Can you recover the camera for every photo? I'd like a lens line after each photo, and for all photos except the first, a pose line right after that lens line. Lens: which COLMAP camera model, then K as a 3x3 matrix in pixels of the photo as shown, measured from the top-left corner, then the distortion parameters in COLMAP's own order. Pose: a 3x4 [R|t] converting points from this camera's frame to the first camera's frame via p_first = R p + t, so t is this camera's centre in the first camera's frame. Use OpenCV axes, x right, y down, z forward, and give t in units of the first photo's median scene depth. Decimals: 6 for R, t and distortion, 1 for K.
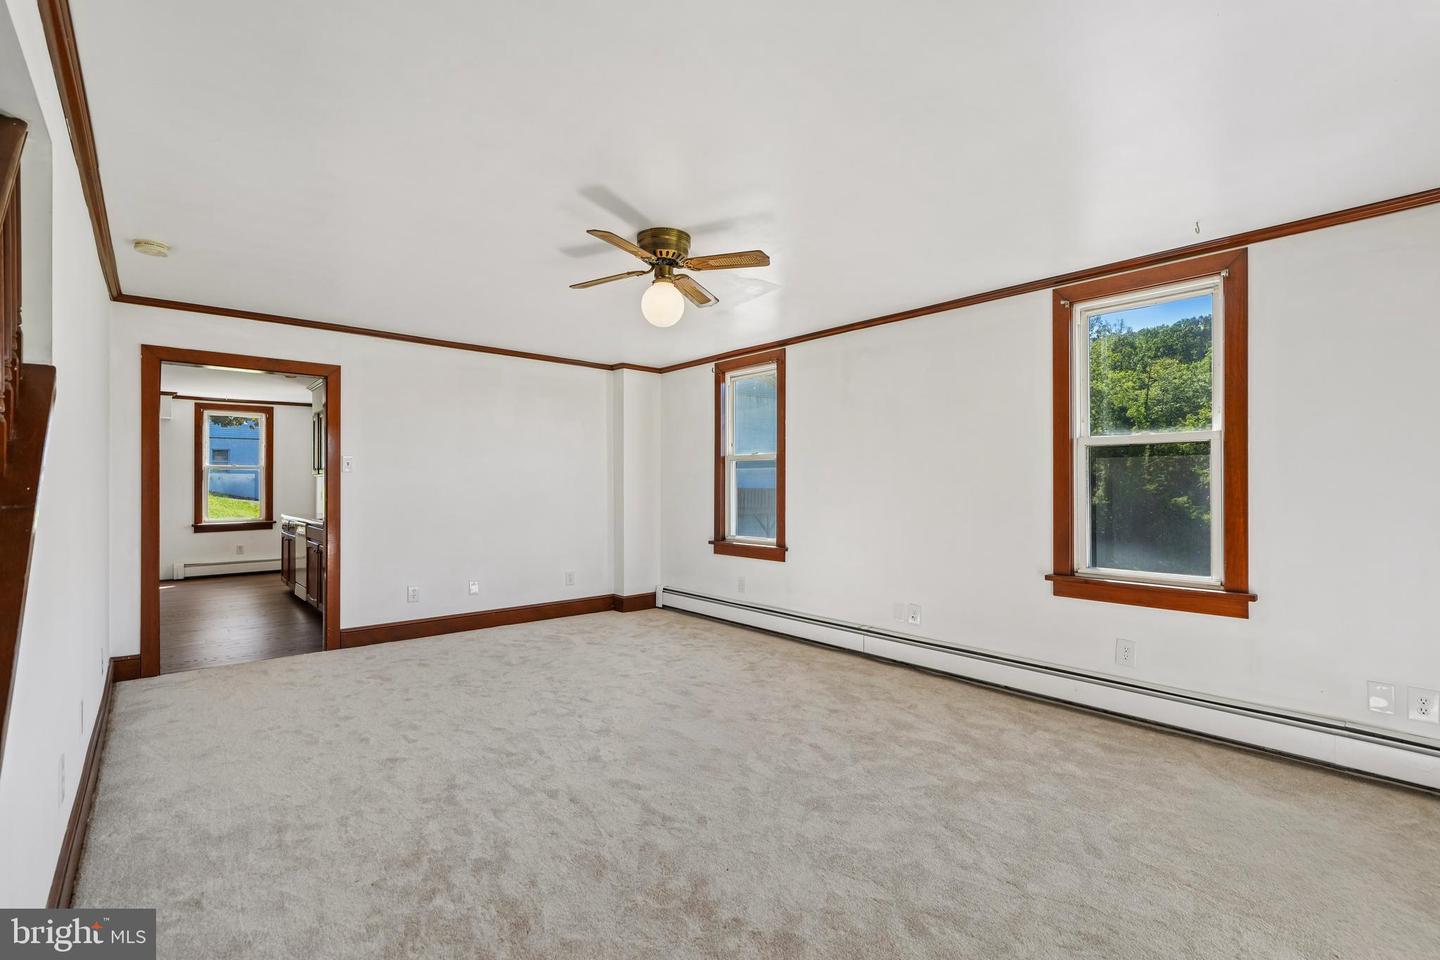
lens RADIAL K [[649.1, 0, 720.0], [0, 649.1, 480.0], [0, 0, 1]] dist [0.000784, 0.000112]
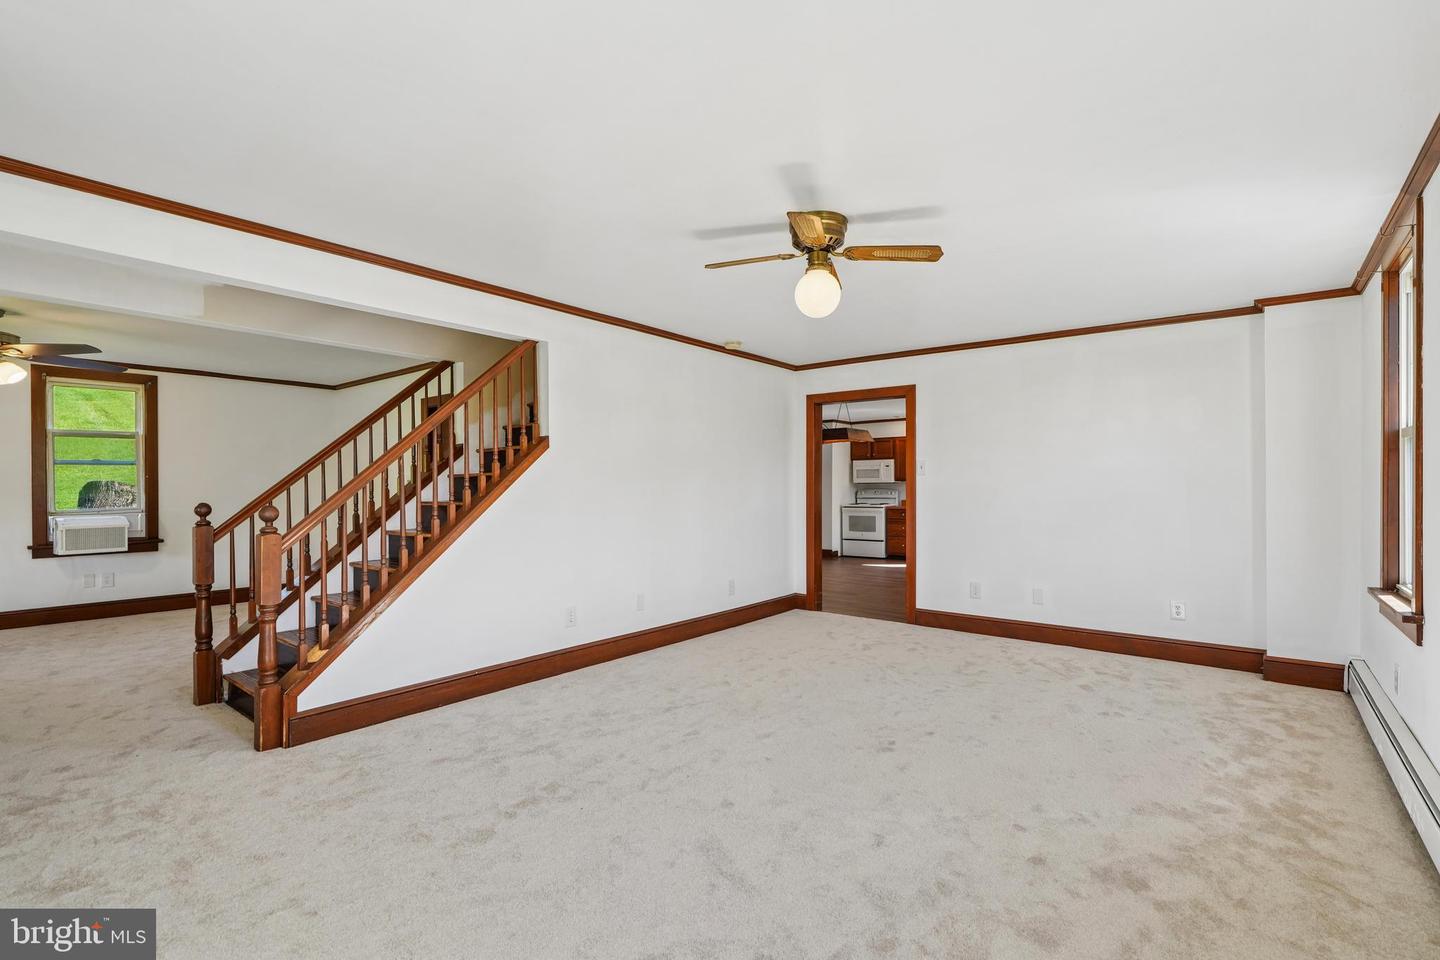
lens RADIAL K [[669.9, 0, 728.2], [0, 669.9, 459.7], [0, 0, 1]] dist [0.002462, -0.000172]
pose [[0.173560, -0.038220, -0.984081, 0.698633], [0.008249, 0.999268, -0.037355, 0.005695], [0.984789, -0.001634, 0.173748, 0.570367]]
